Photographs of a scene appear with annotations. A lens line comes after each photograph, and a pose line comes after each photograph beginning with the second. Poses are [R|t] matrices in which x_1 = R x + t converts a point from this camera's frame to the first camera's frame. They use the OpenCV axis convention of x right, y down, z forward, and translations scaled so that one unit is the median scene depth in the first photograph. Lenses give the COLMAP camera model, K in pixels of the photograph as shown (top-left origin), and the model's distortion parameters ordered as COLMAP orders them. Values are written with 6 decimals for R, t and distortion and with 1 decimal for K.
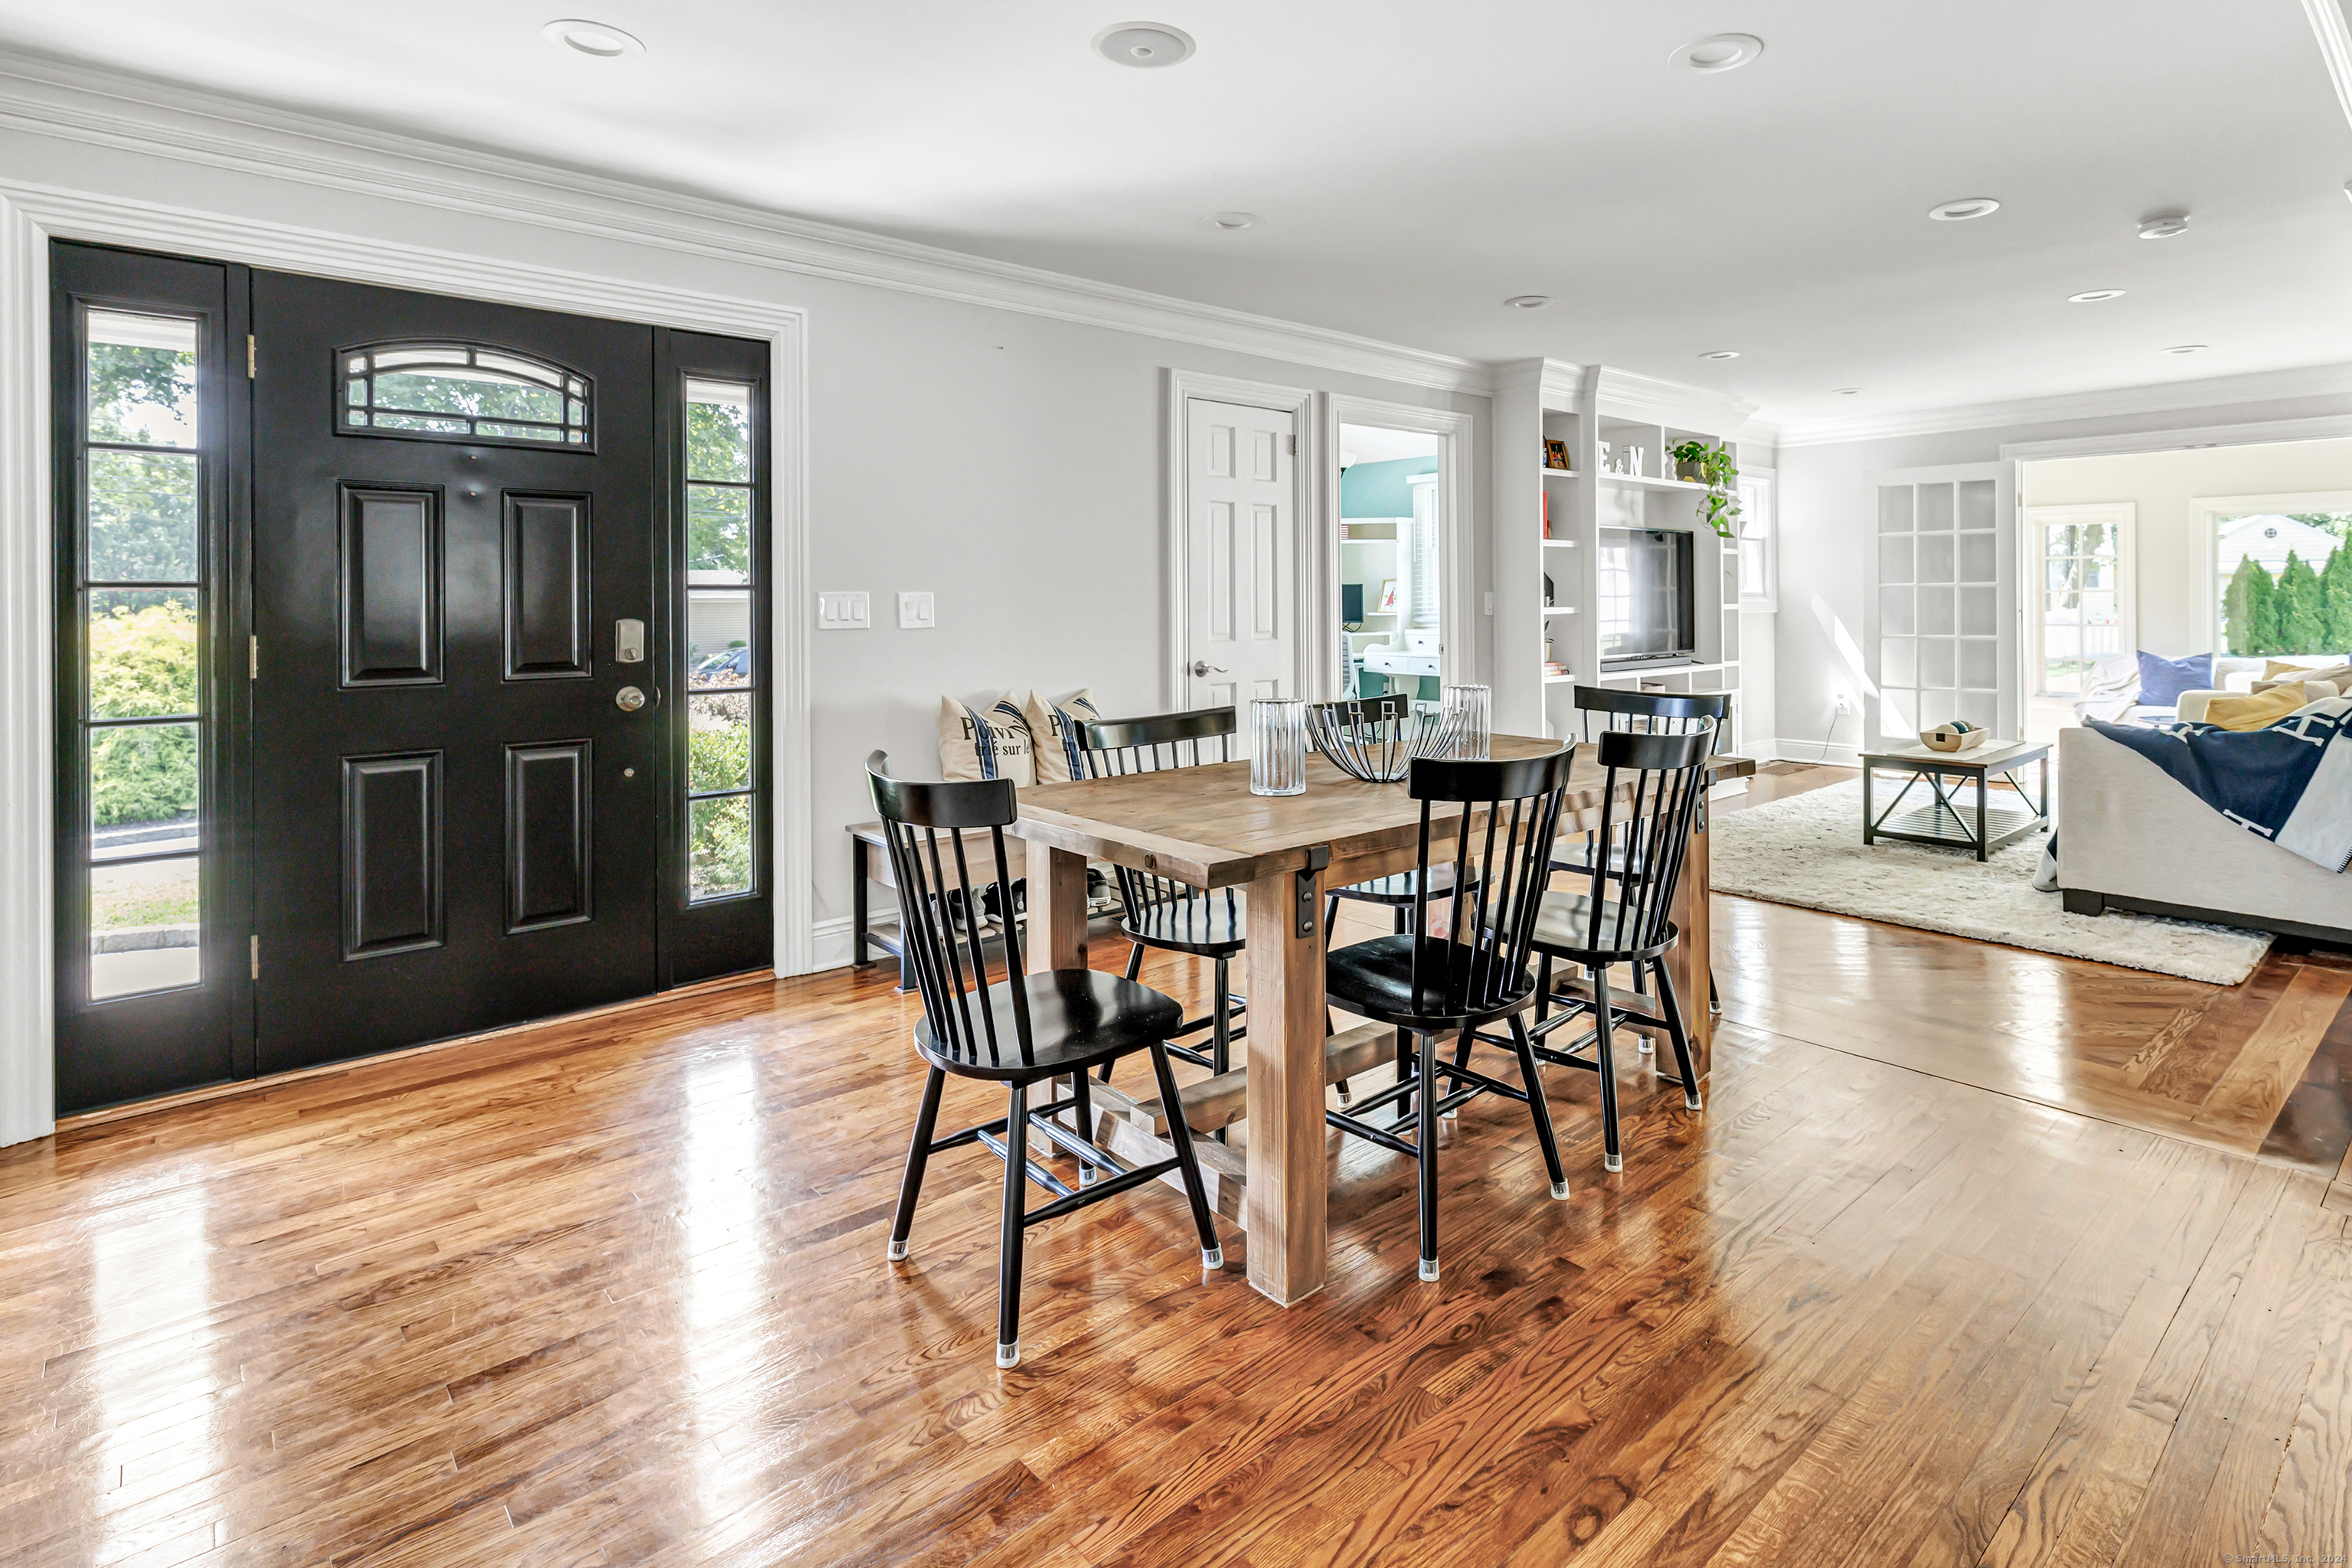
lens RADIAL K [[1152.3, 0, 1255.9], [0, 1152.3, 599.3], [0, 0, 1]] dist [-0.001326, 0.000434]
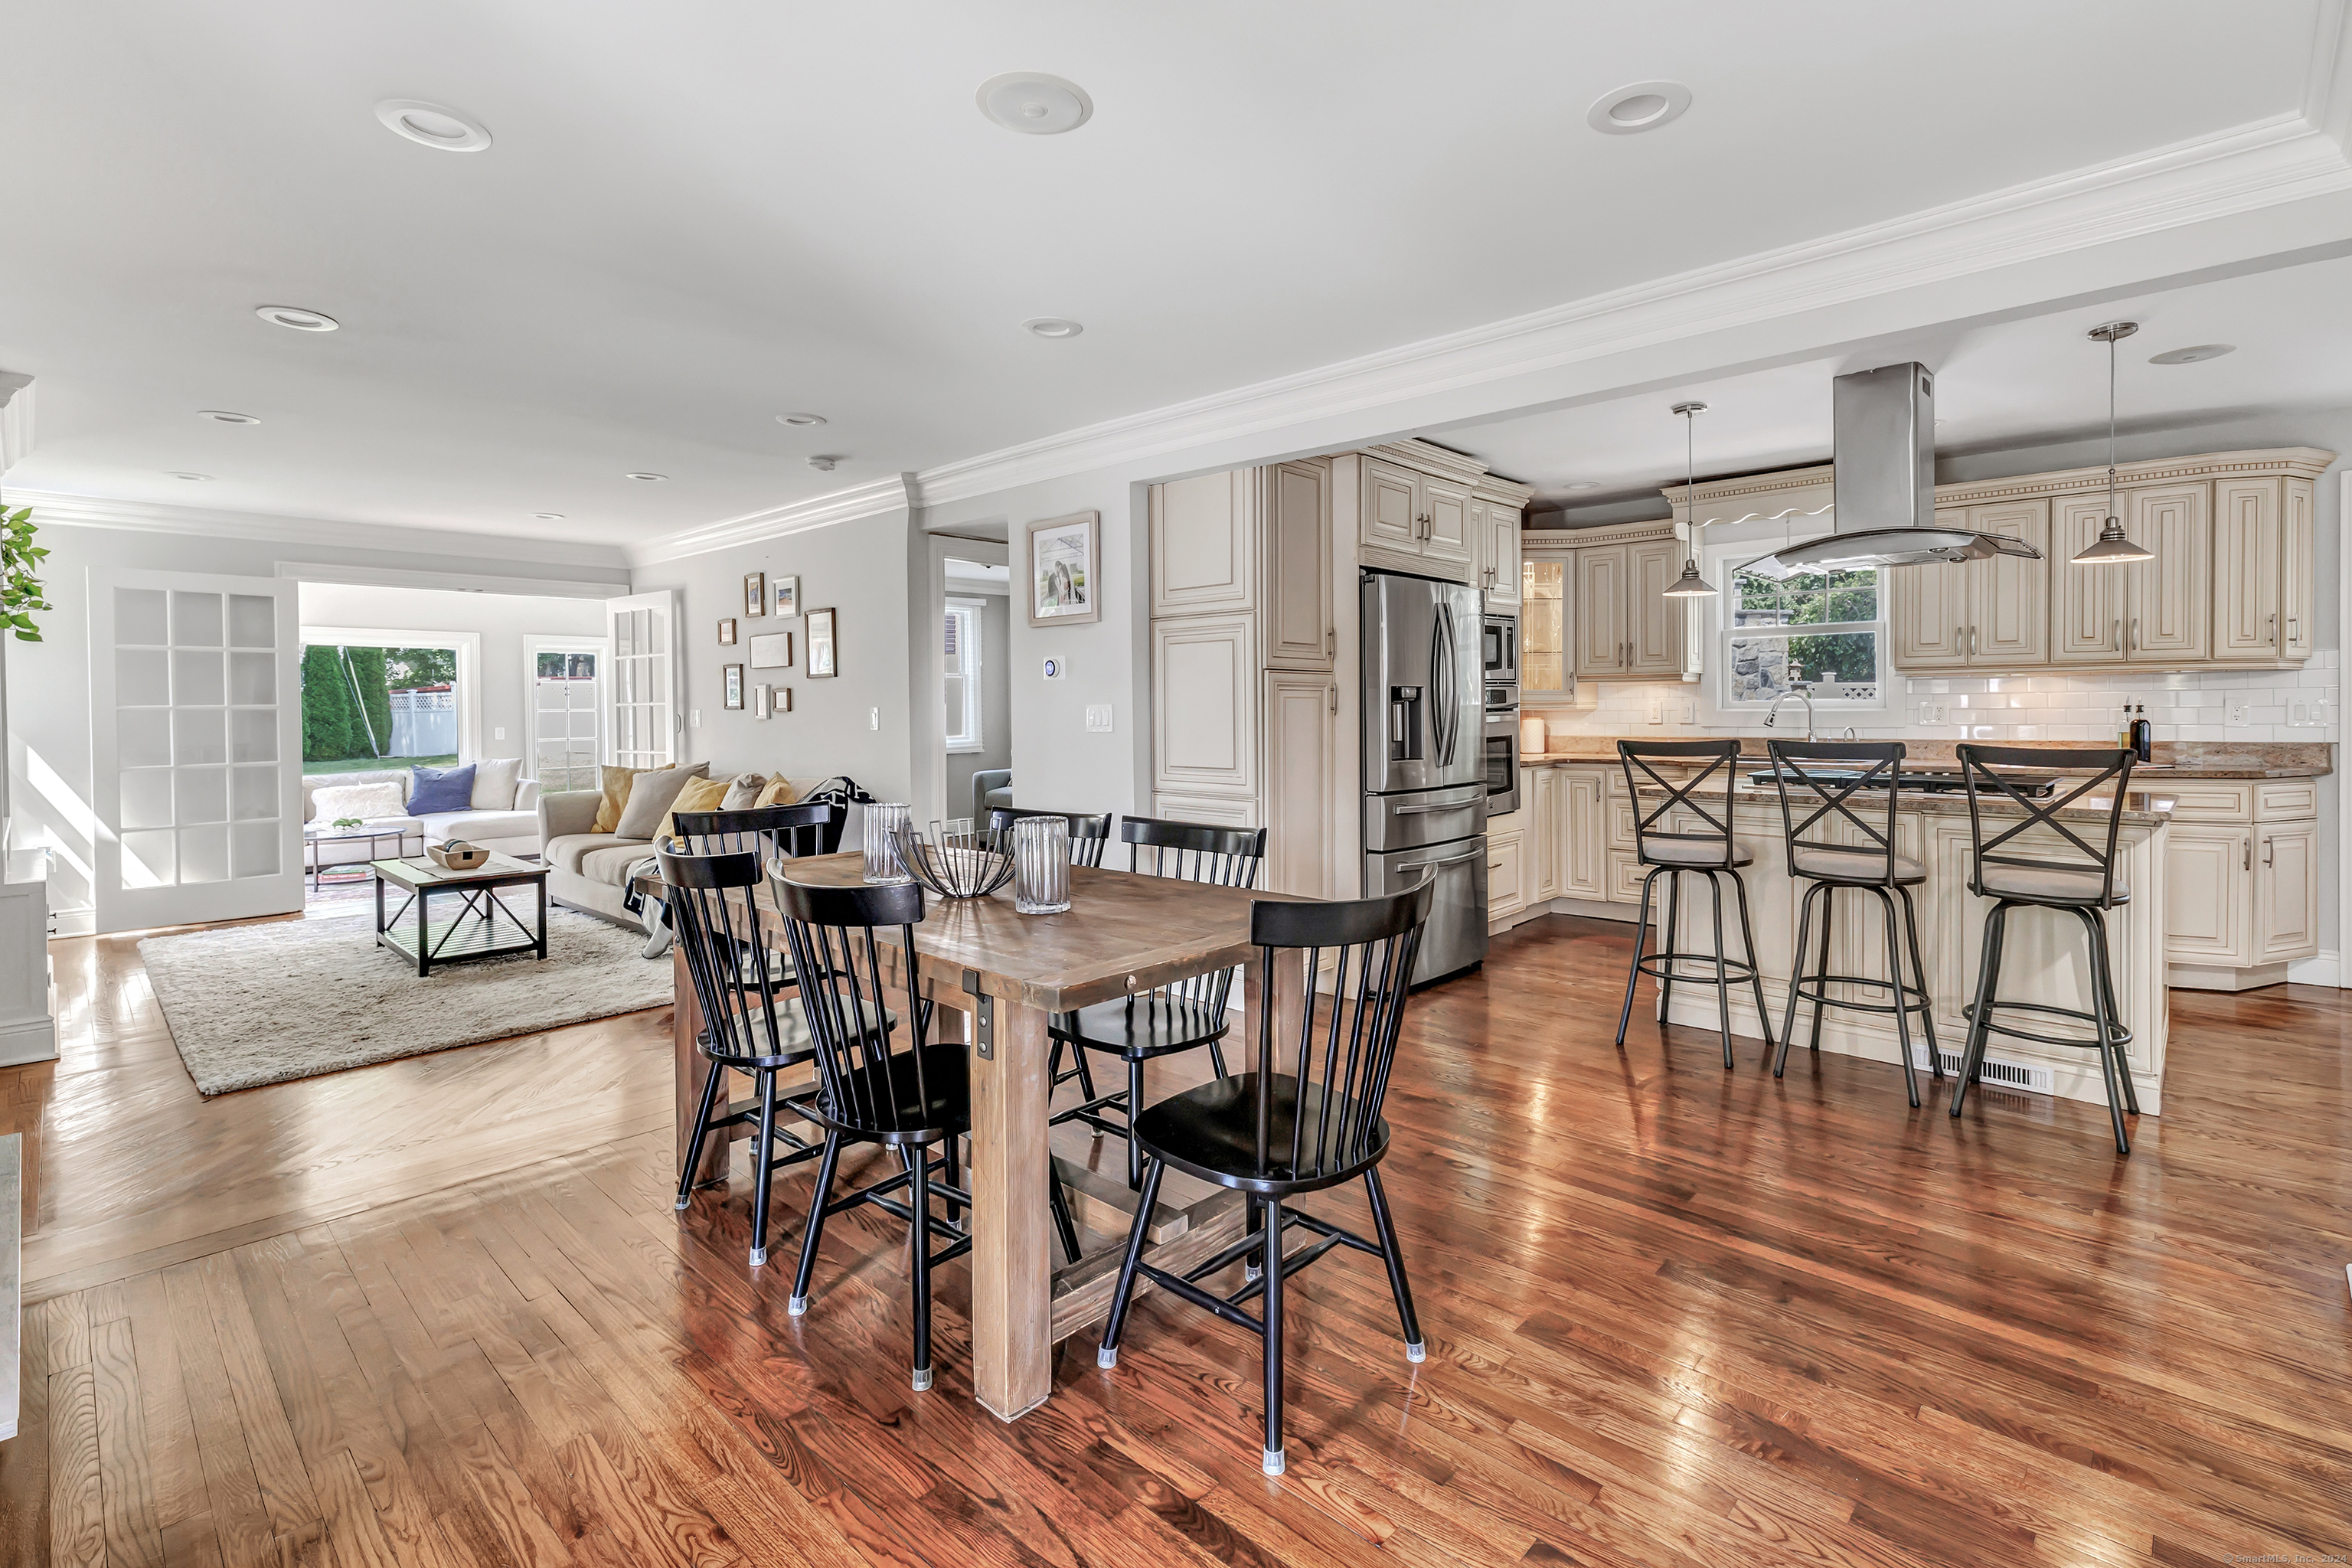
lens RADIAL K [[1071.3, 0, 1215.2], [0, 1071.3, 711.9], [0, 0, 1]] dist [-0.008354, 0.000718]
pose [[-0.111442, -0.001415, 0.993770, -0.385695], [0.011773, 0.999927, 0.002744, -0.002686], [-0.993701, 0.012005, -0.111417, 0.395553]]
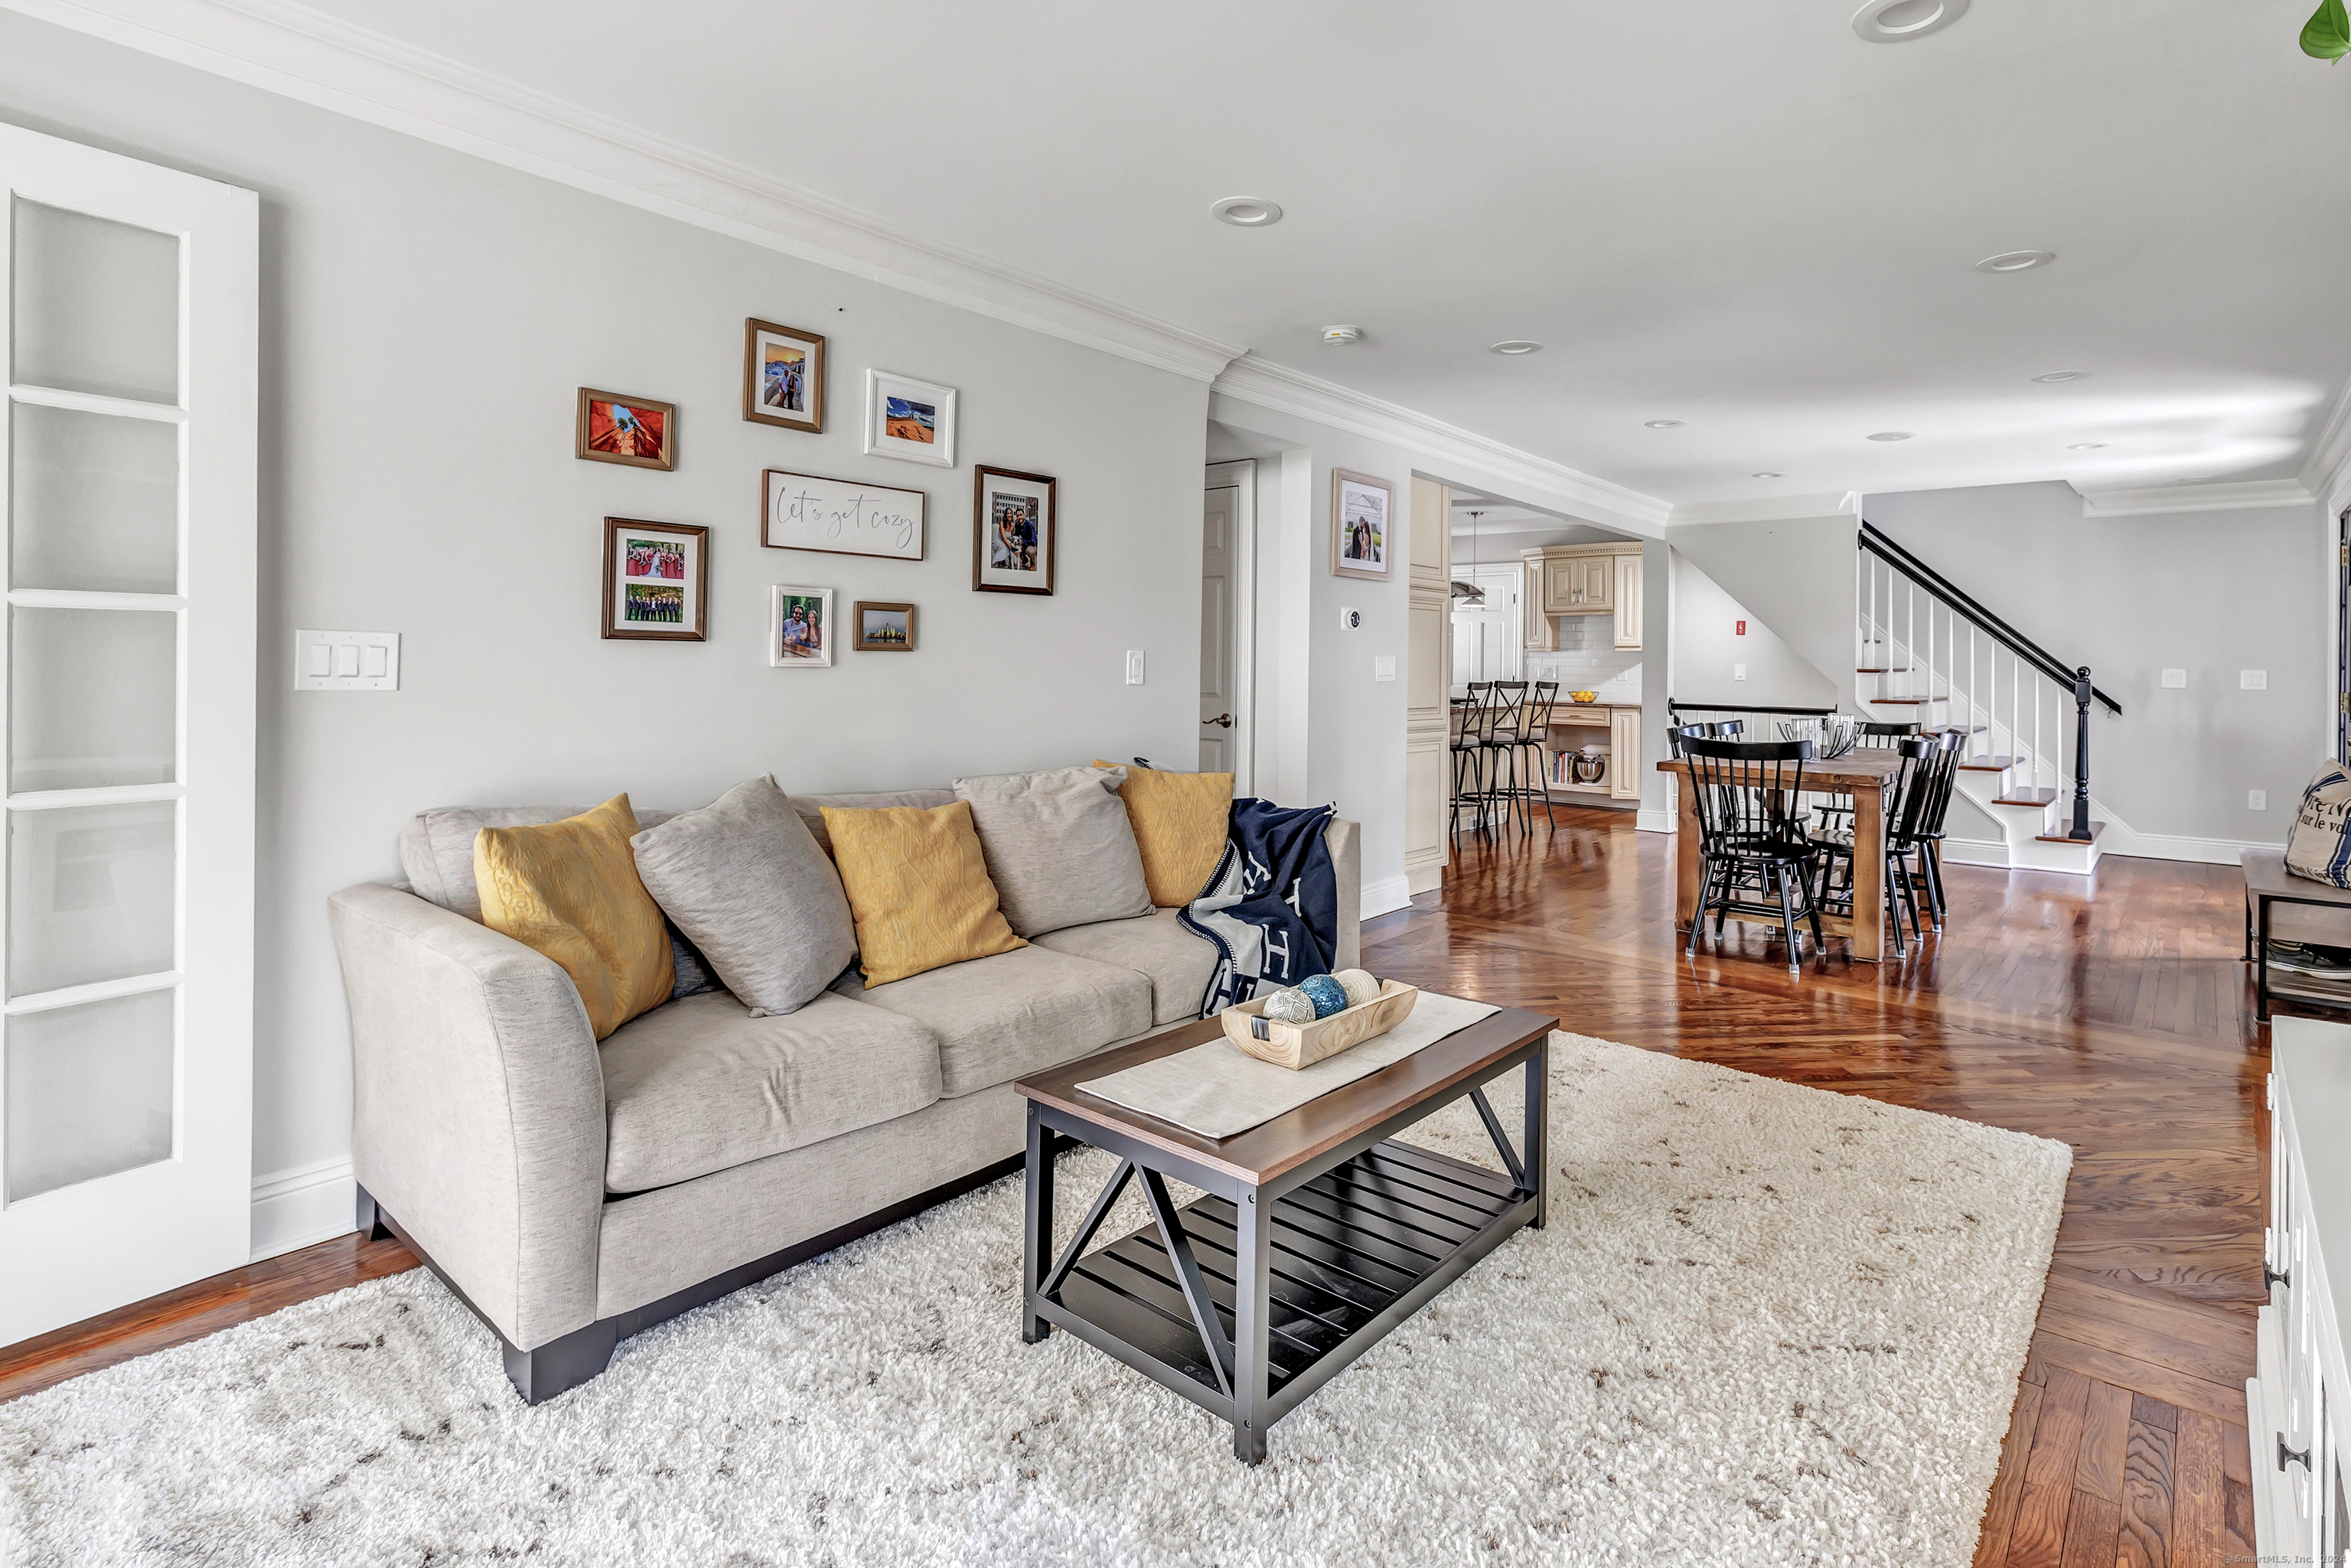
lens RADIAL K [[1151.7, 0, 1236.4], [0, 1151.7, 658.4], [0, 0, 1]] dist [-0.001326, 0.000434]
pose [[-0.988238, -0.010632, -0.152552, 0.639452], [-0.010581, 0.999943, -0.001144, -0.002681], [0.152555, 0.000484, -0.988295, 1.274870]]
